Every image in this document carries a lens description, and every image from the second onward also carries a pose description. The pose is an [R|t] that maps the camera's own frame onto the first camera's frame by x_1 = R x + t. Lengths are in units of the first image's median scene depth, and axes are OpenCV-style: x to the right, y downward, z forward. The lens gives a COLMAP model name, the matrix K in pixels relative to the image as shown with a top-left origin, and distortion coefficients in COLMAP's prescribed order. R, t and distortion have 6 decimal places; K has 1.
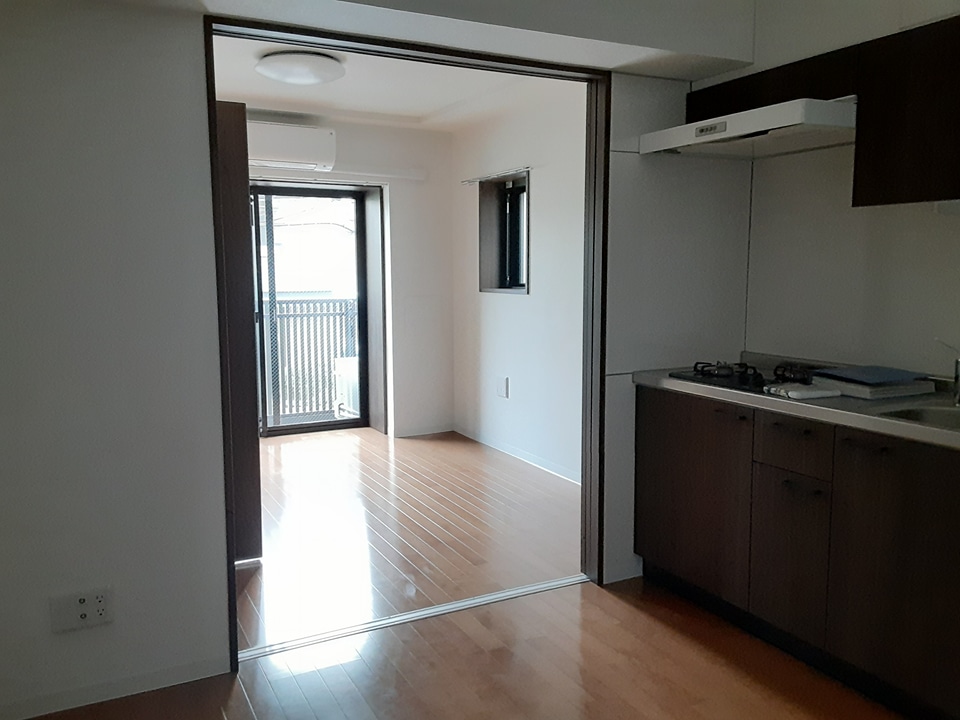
lens RADIAL K [[783.2, 0, 480.0], [0, 783.2, 360.0], [0, 0, 1]] dist [0.108411, -0.145452]
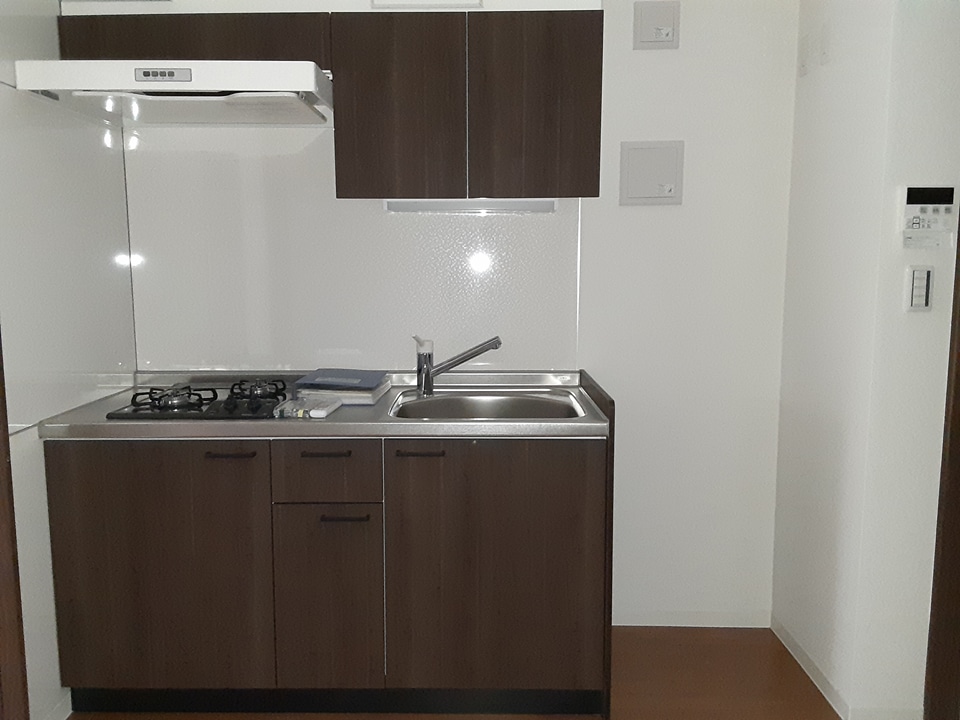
lens RADIAL K [[783.2, 0, 480.0], [0, 783.2, 360.0], [0, 0, 1]] dist [0.108411, -0.145452]
pose [[0.479962, -0.105532, 0.870919, -0.216707], [0.106737, 0.992388, 0.061428, -0.040360], [-0.870772, 0.063476, 0.487572, 0.372172]]
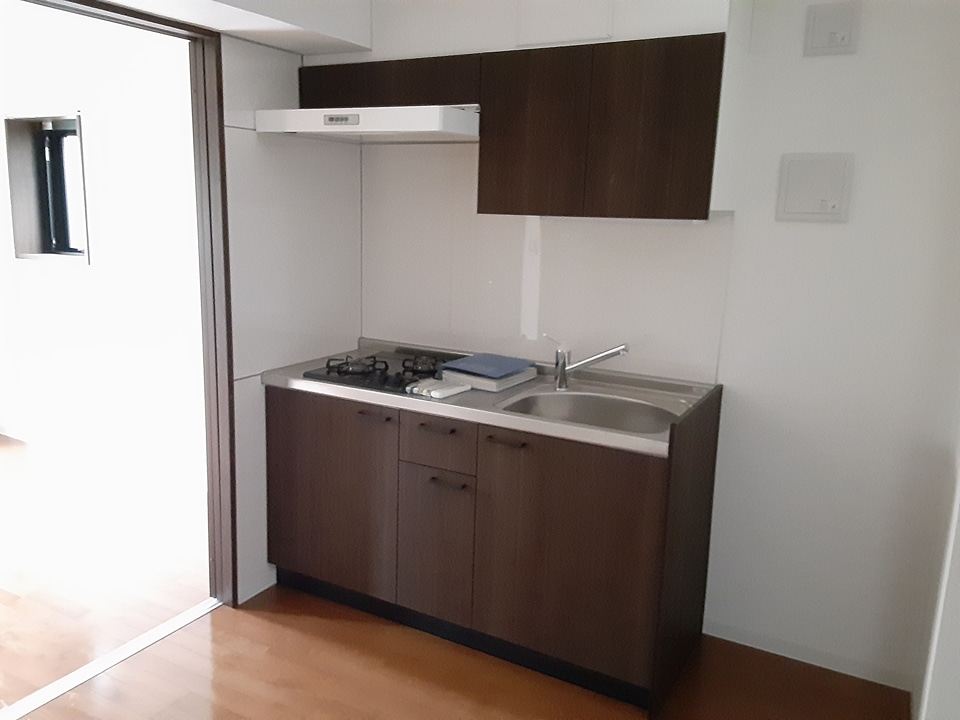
lens RADIAL K [[783.2, 0, 480.0], [0, 783.2, 360.0], [0, 0, 1]] dist [0.108411, -0.145452]
pose [[0.842001, -0.071832, 0.534673, -0.086210], [0.029851, 0.995781, 0.086773, -0.076005], [-0.538650, -0.057102, 0.840592, 0.096925]]
